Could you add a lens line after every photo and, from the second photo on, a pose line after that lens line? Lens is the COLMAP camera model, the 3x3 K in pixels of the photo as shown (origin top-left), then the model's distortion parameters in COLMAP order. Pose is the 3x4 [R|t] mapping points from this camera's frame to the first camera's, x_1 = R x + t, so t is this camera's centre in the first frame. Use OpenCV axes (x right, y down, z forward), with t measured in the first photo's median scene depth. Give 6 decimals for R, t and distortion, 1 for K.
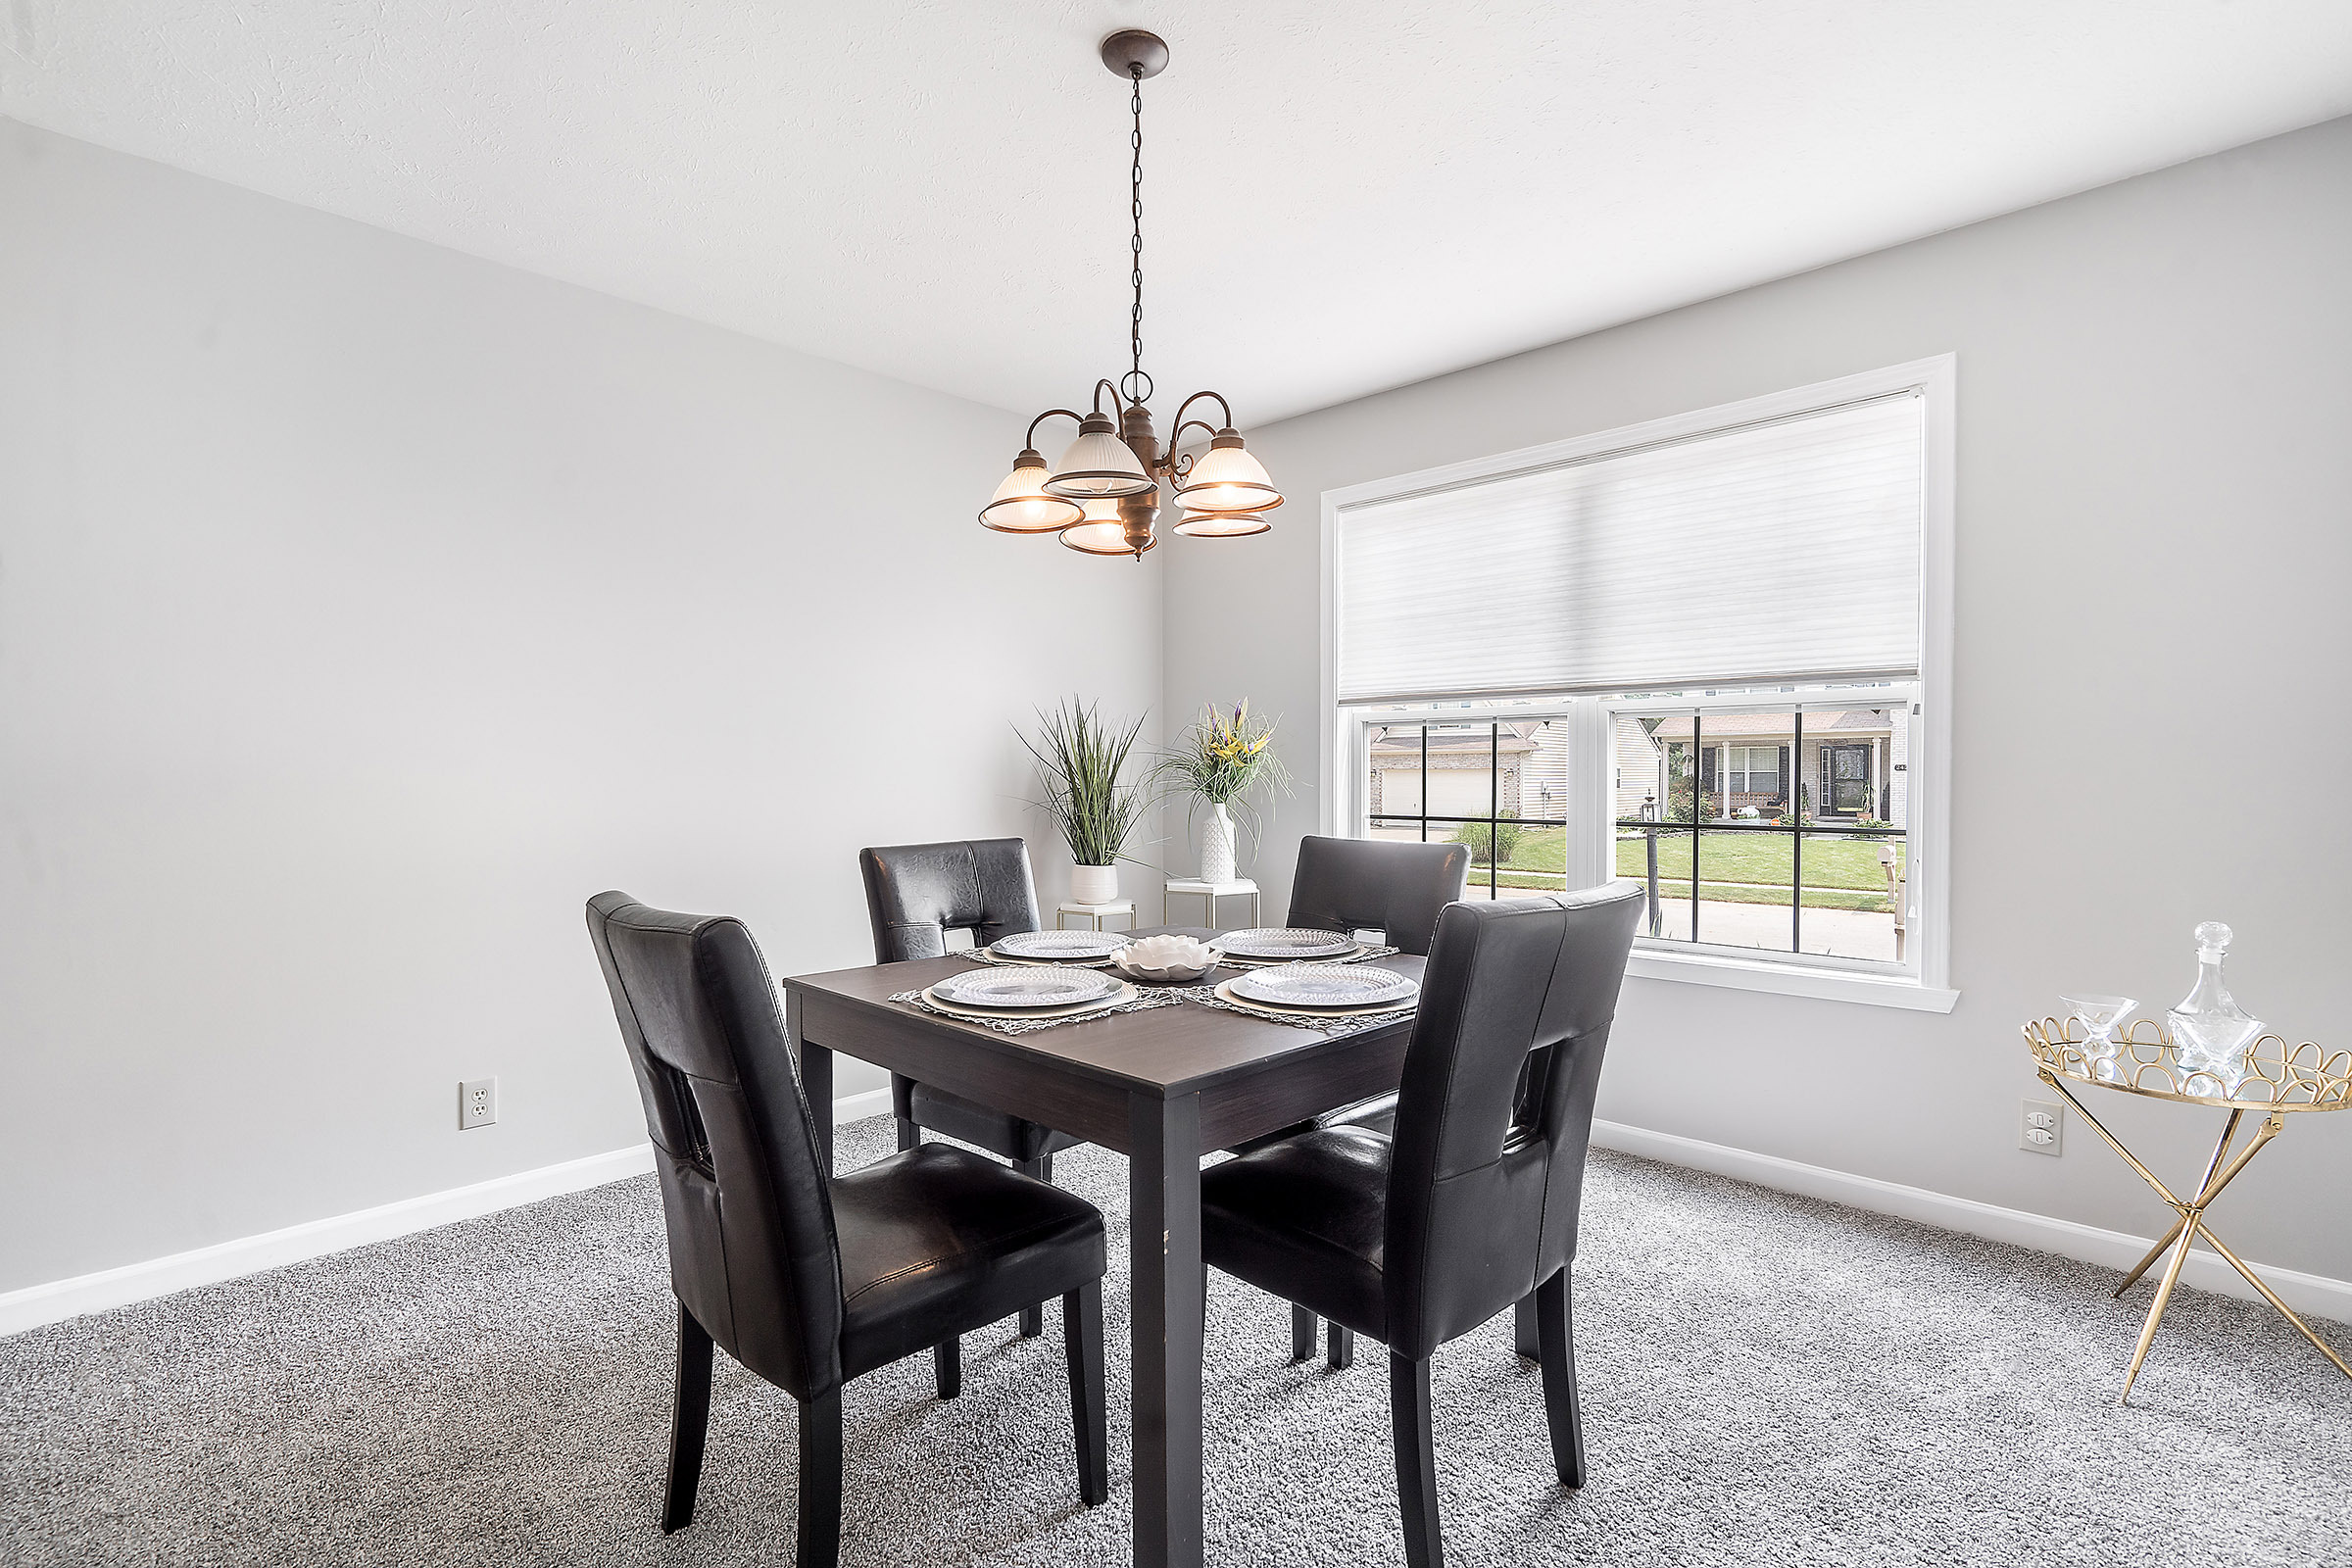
lens RADIAL K [[1085.4, 0, 1177.6], [0, 1085.4, 783.6], [0, 0, 1]] dist [-0.003054, 0.002918]
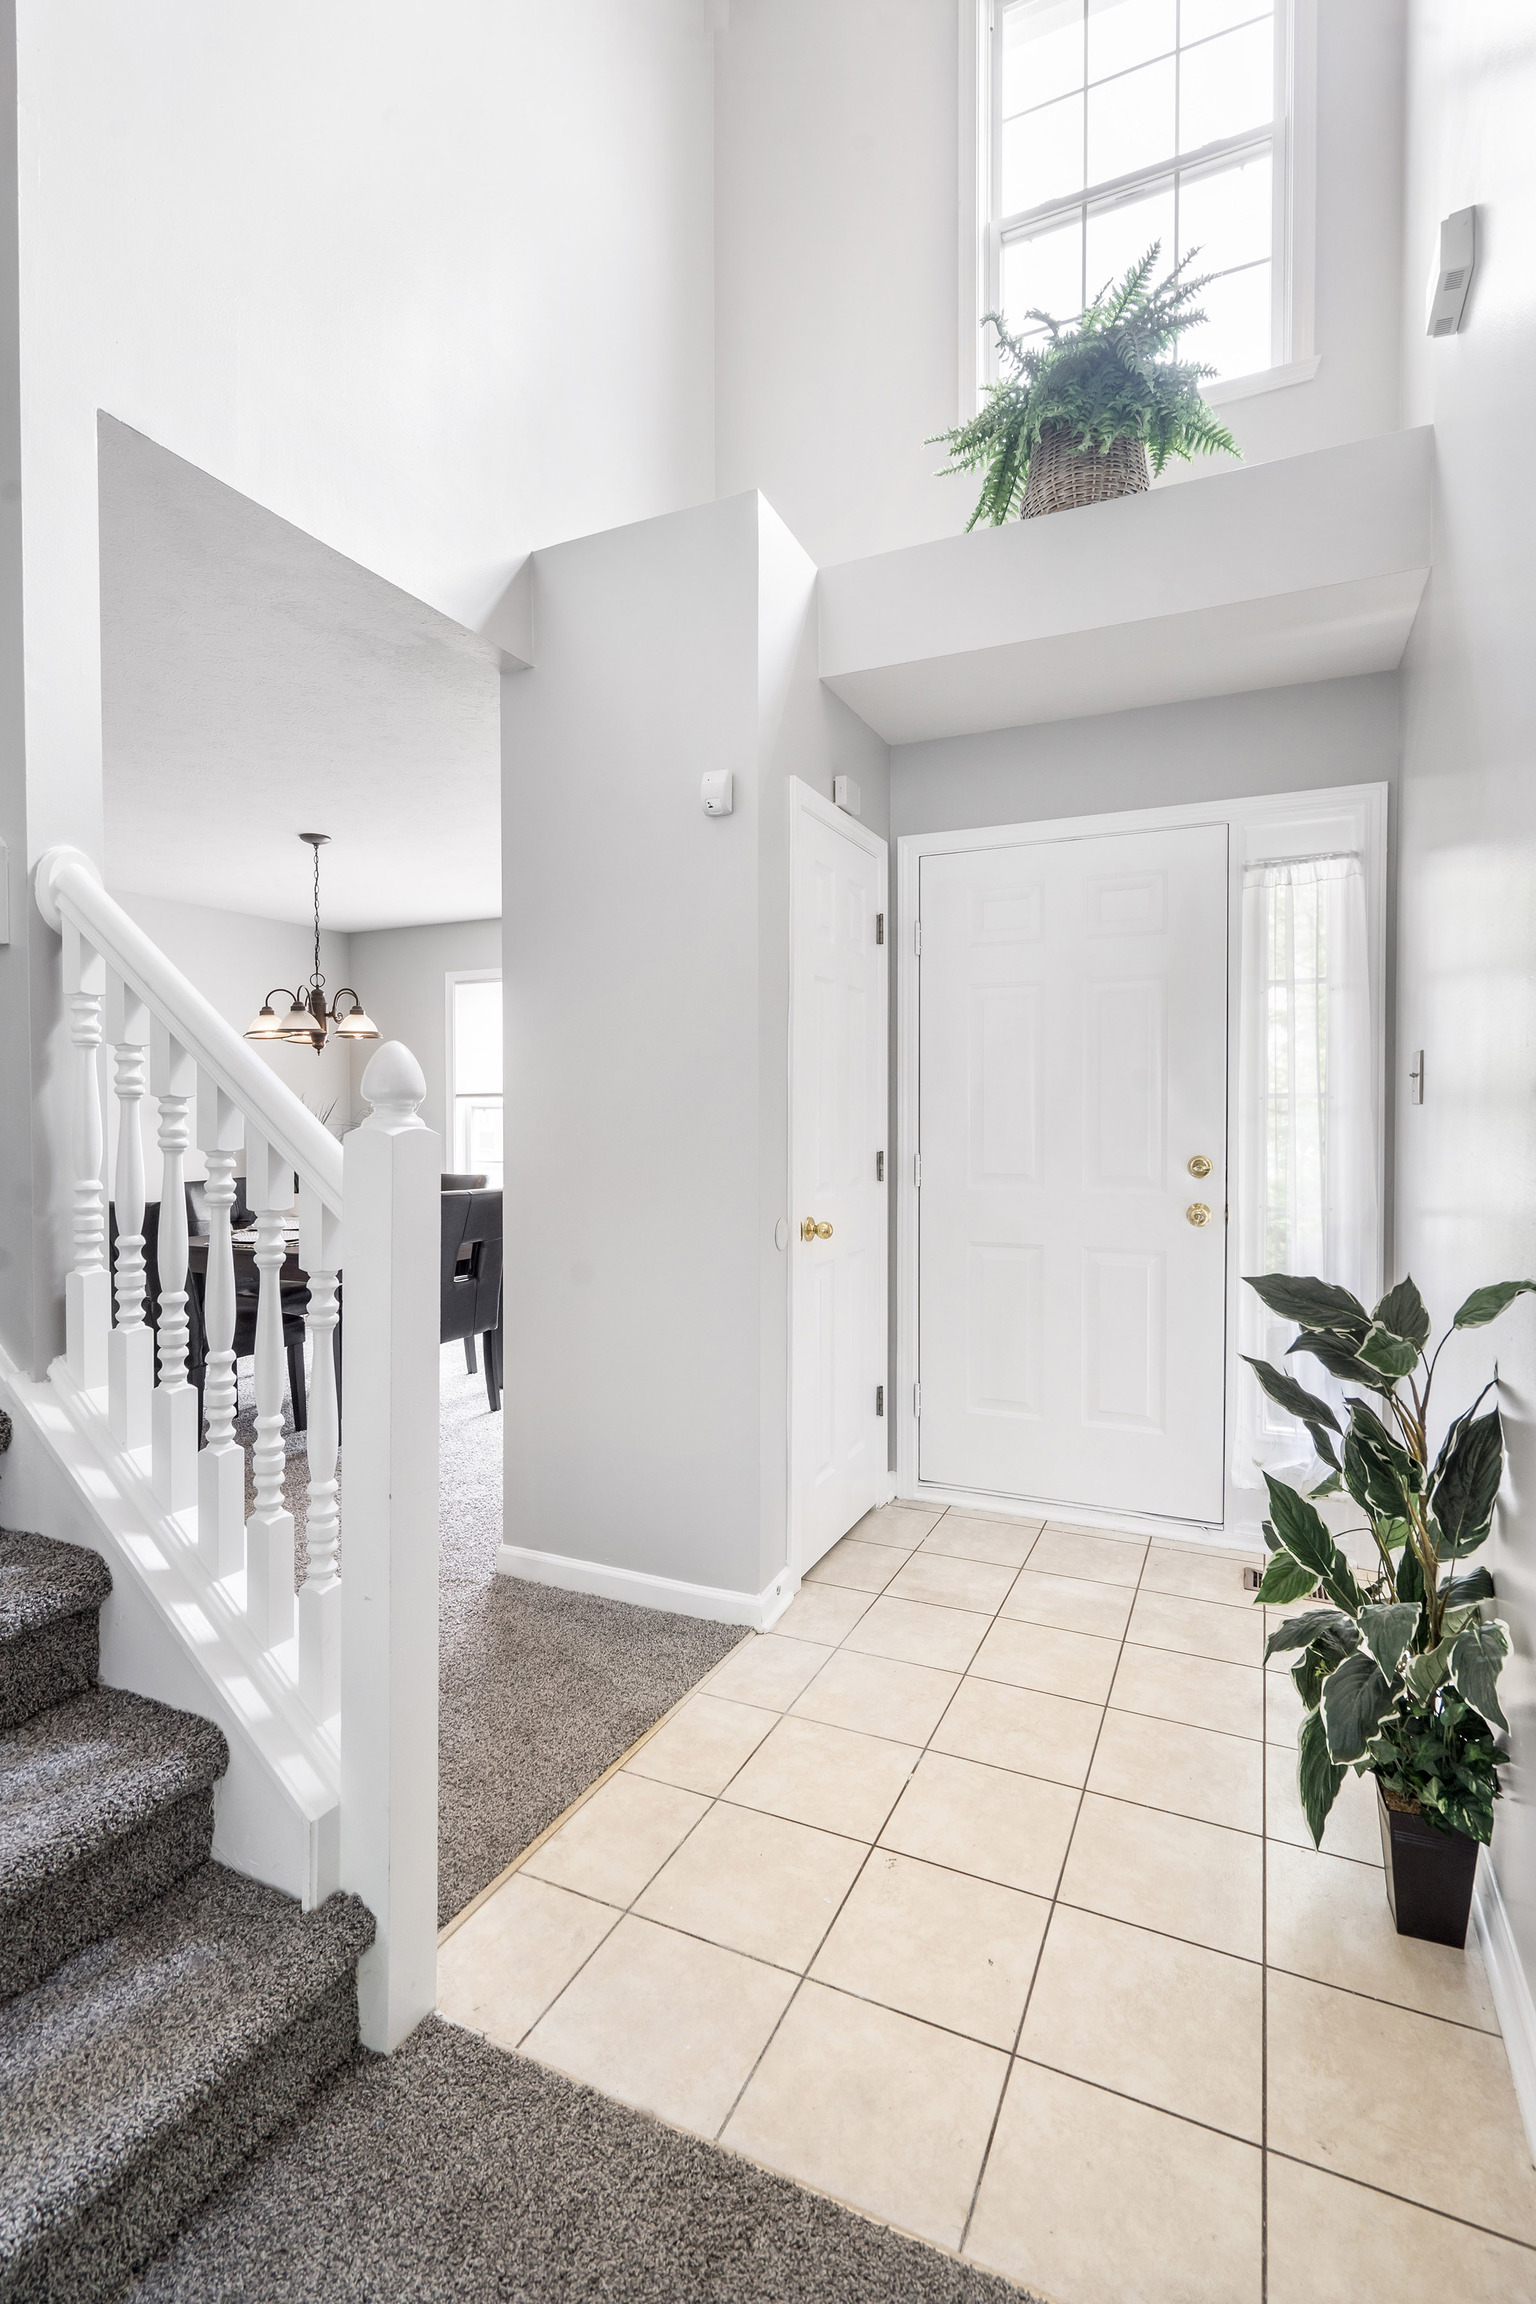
lens RADIAL K [[1063.2, 0, 766.4], [0, 1063.2, 1147.8], [0, 0, 1]] dist [-0.003054, 0.002918]
pose [[0.943267, -0.004422, 0.332005, 0.116167], [0.002101, 0.999971, 0.007348, -0.020029], [-0.332027, -0.006234, 0.943249, -1.513123]]
